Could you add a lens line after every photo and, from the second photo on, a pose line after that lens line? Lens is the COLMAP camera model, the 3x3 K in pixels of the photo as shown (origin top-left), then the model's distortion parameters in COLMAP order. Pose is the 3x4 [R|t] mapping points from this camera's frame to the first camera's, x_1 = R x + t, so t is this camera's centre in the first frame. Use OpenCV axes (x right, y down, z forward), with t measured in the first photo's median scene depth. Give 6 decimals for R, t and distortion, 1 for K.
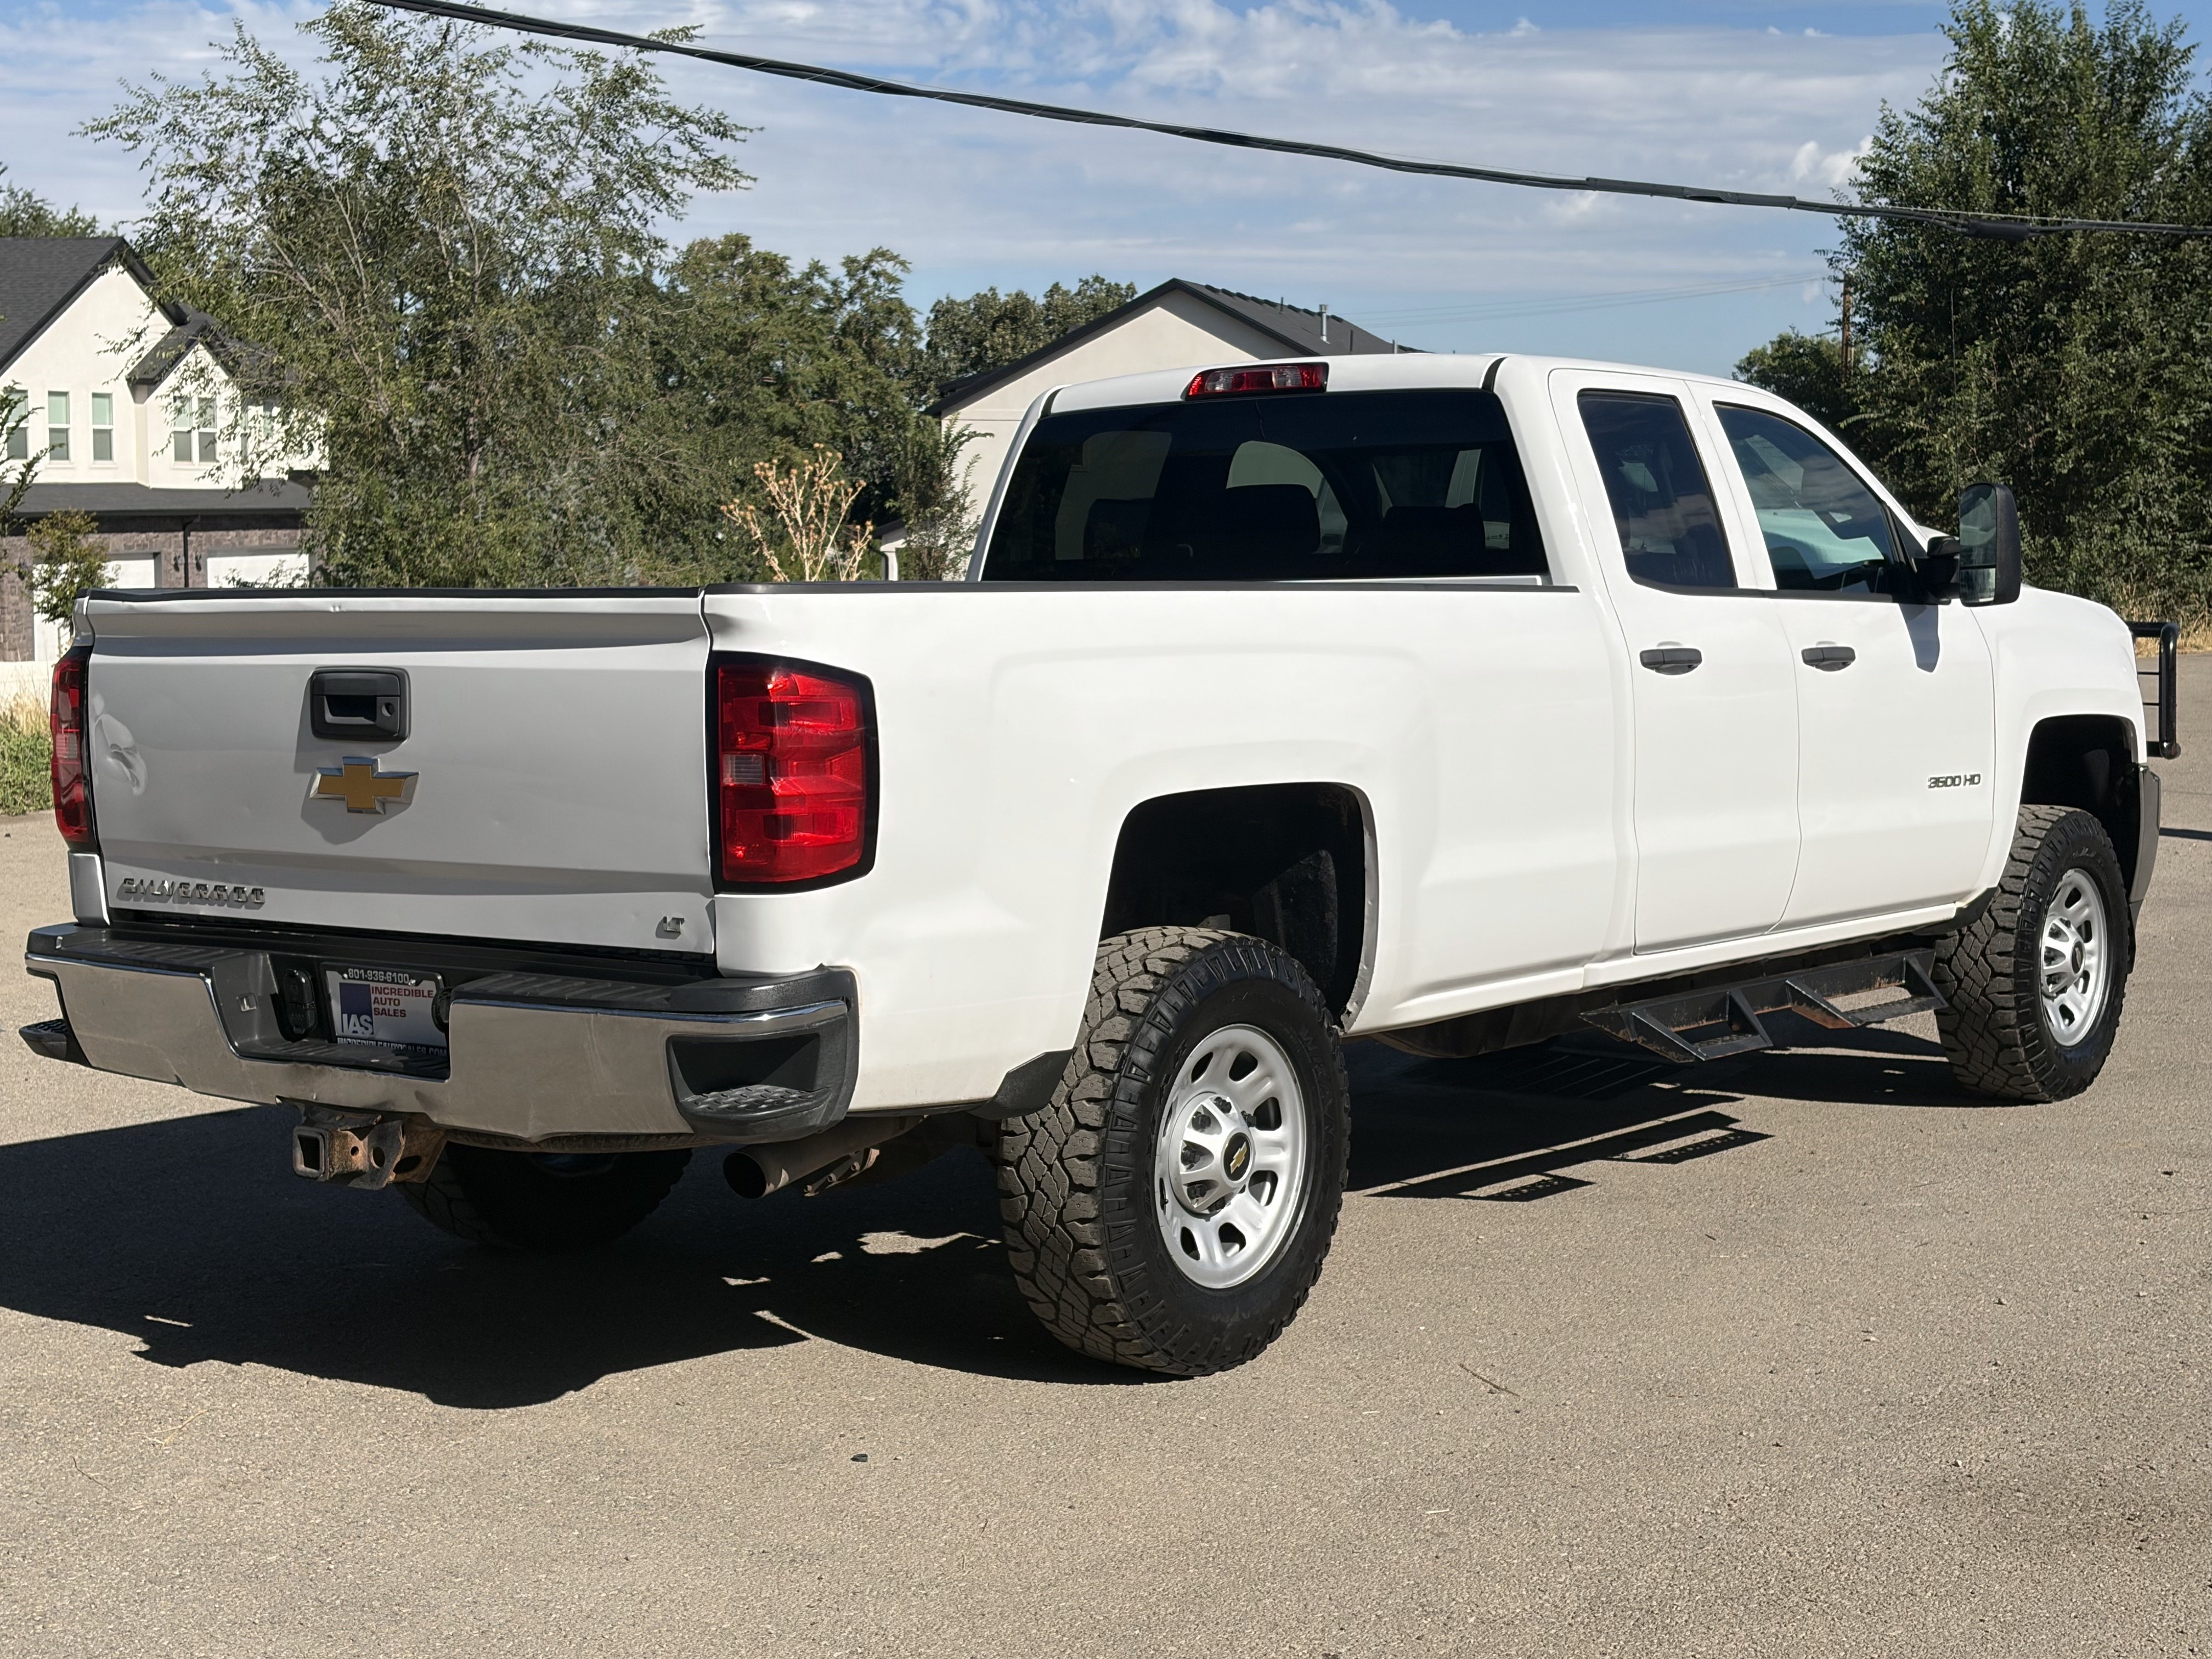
lens RADIAL K [[3341.0, 0, 1099.6], [0, 3341.0, 821.2], [0, 0, 1]] dist [0.119919, 0.000000]
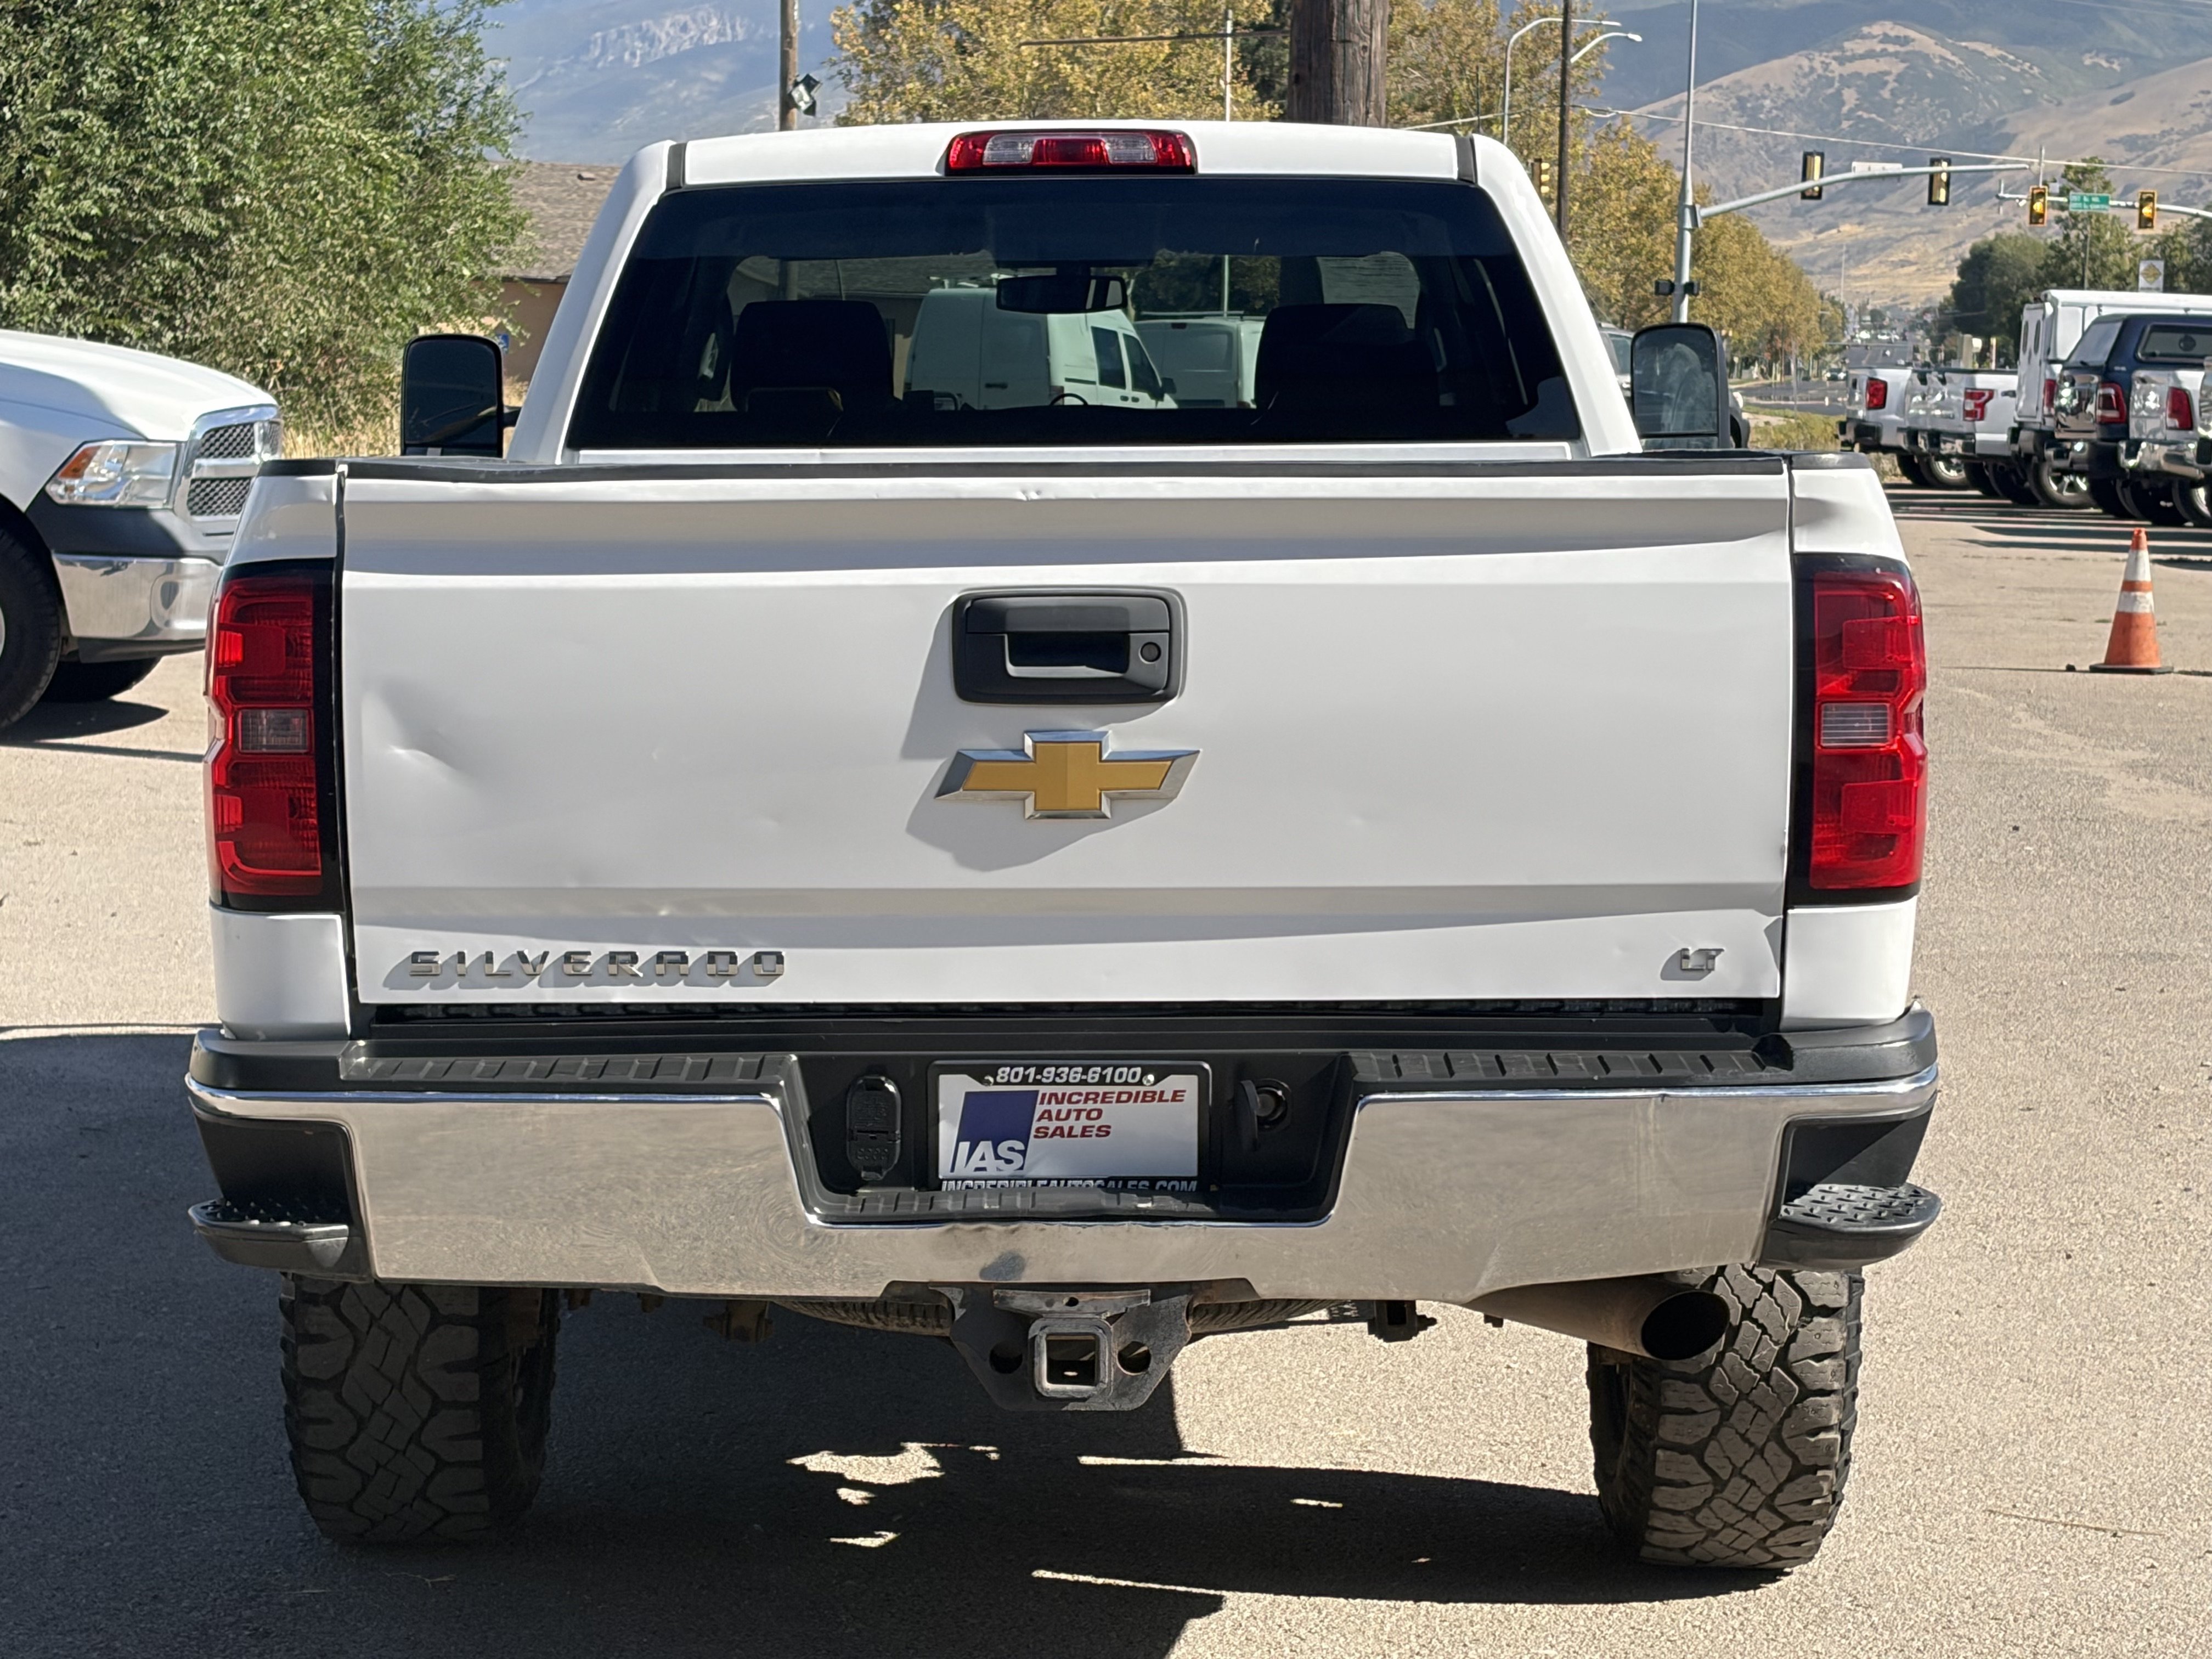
lens RADIAL K [[5141.8, 0, 1091.1], [0, 5141.8, 839.7], [0, 0, 1]] dist [0.226463, 0.000000]
pose [[0.797212, -0.041724, 0.602256, -0.798038], [0.038325, 0.999094, 0.018485, -0.016078], [-0.602482, 0.008345, 0.798089, 0.225291]]
